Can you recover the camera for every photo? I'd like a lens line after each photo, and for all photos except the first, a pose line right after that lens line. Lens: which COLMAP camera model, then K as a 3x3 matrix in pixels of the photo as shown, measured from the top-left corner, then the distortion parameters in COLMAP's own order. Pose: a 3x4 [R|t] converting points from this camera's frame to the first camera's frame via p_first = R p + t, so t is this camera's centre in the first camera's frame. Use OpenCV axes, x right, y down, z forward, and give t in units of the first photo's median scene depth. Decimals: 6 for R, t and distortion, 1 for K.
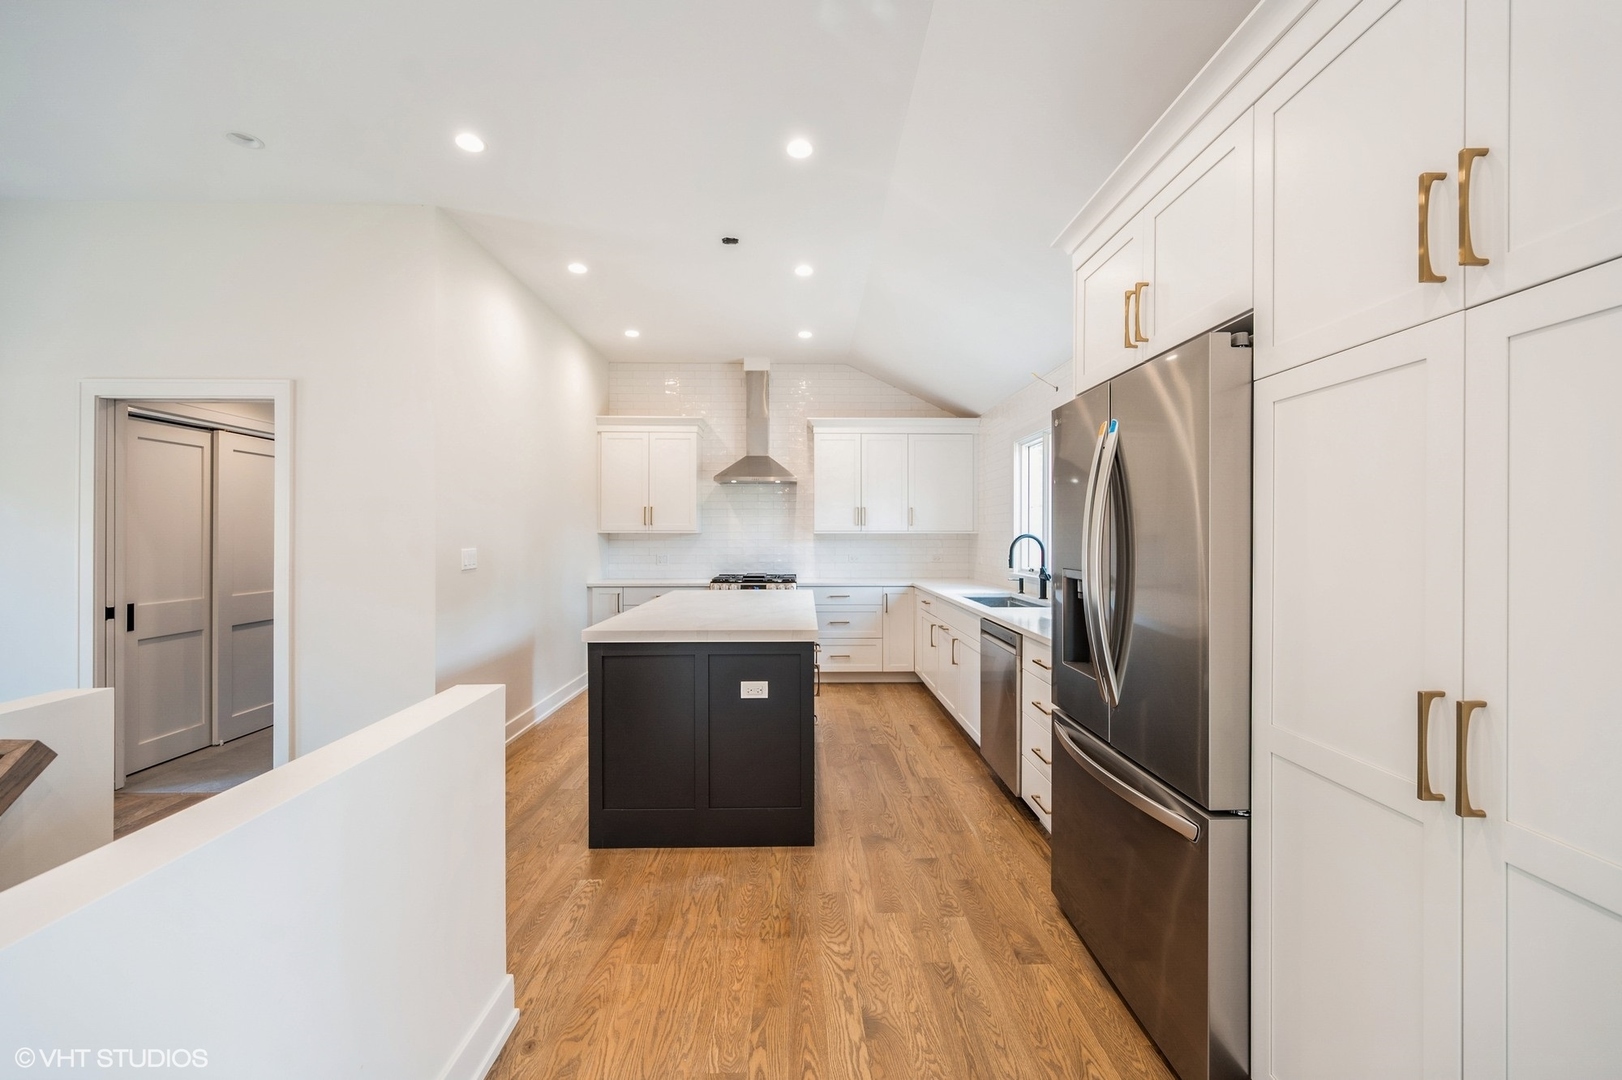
lens RADIAL K [[646.9, 0, 814.1], [0, 646.9, 537.1], [0, 0, 1]] dist [-0.000273, -0.000007]
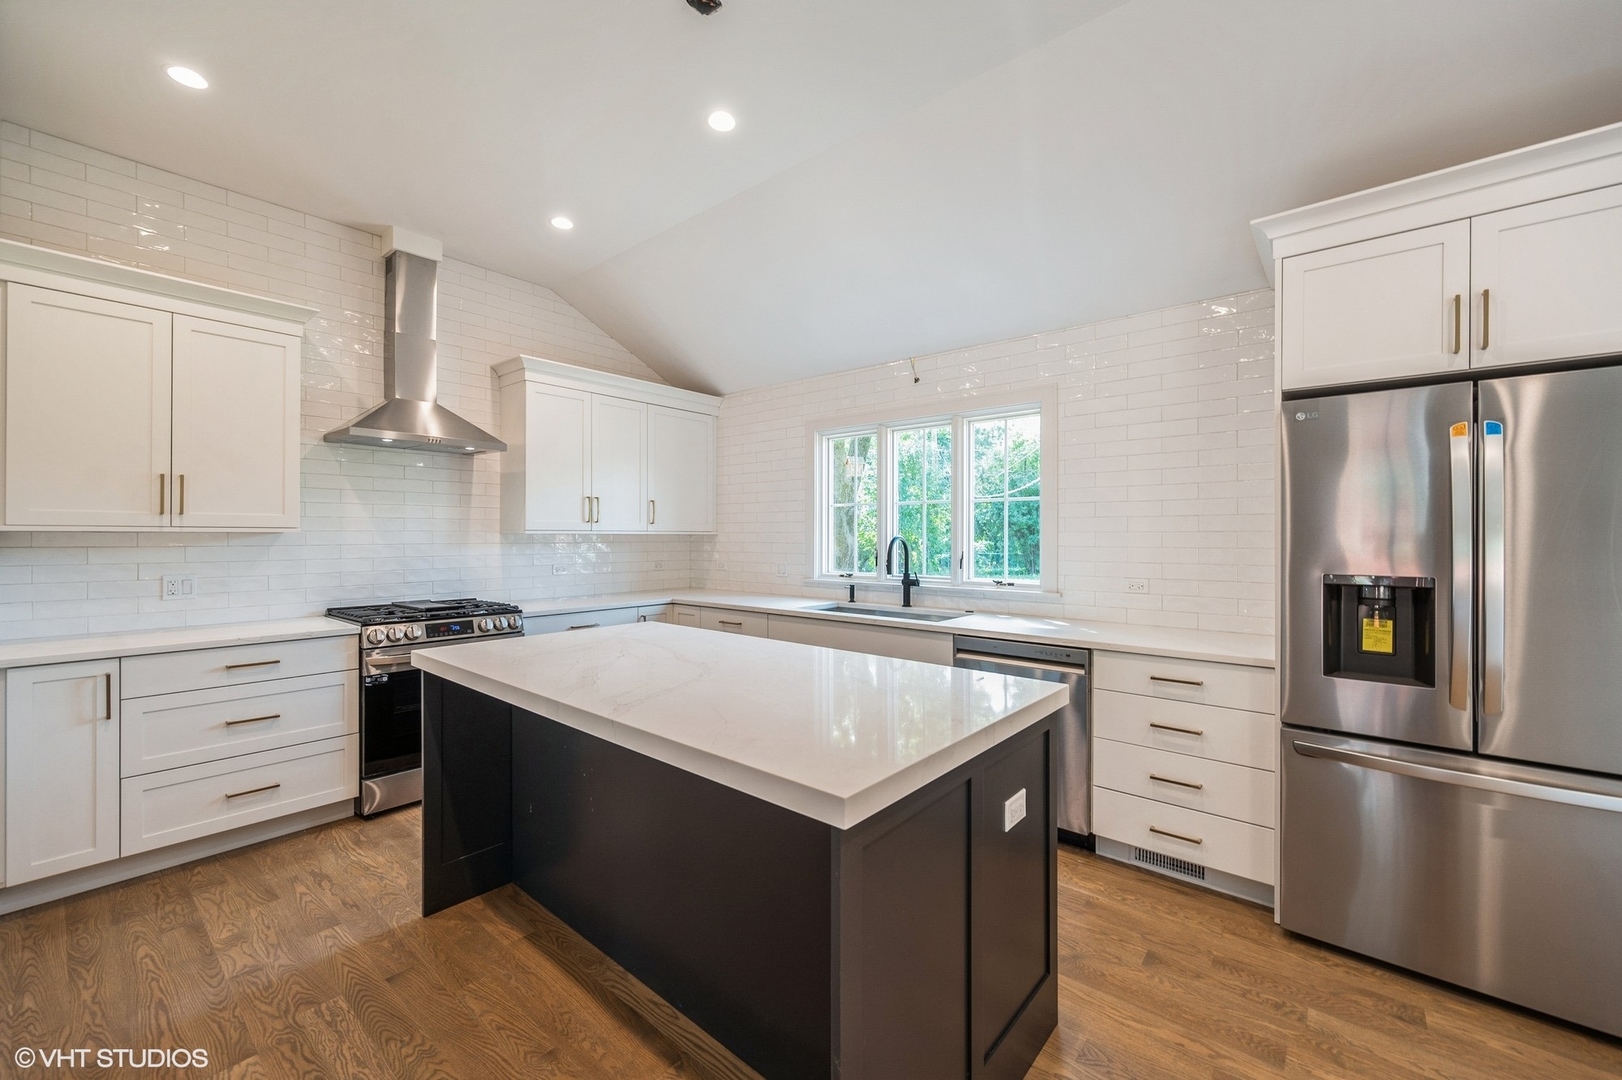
lens RADIAL K [[646.9, 0, 813.5], [0, 646.9, 537.2], [0, 0, 1]] dist [-0.000273, -0.000007]
pose [[0.659415, -0.000198, 0.751779, -0.300259], [0.000046, 1.000000, 0.000223, -0.002120], [-0.751779, -0.000112, 0.659415, 0.354591]]
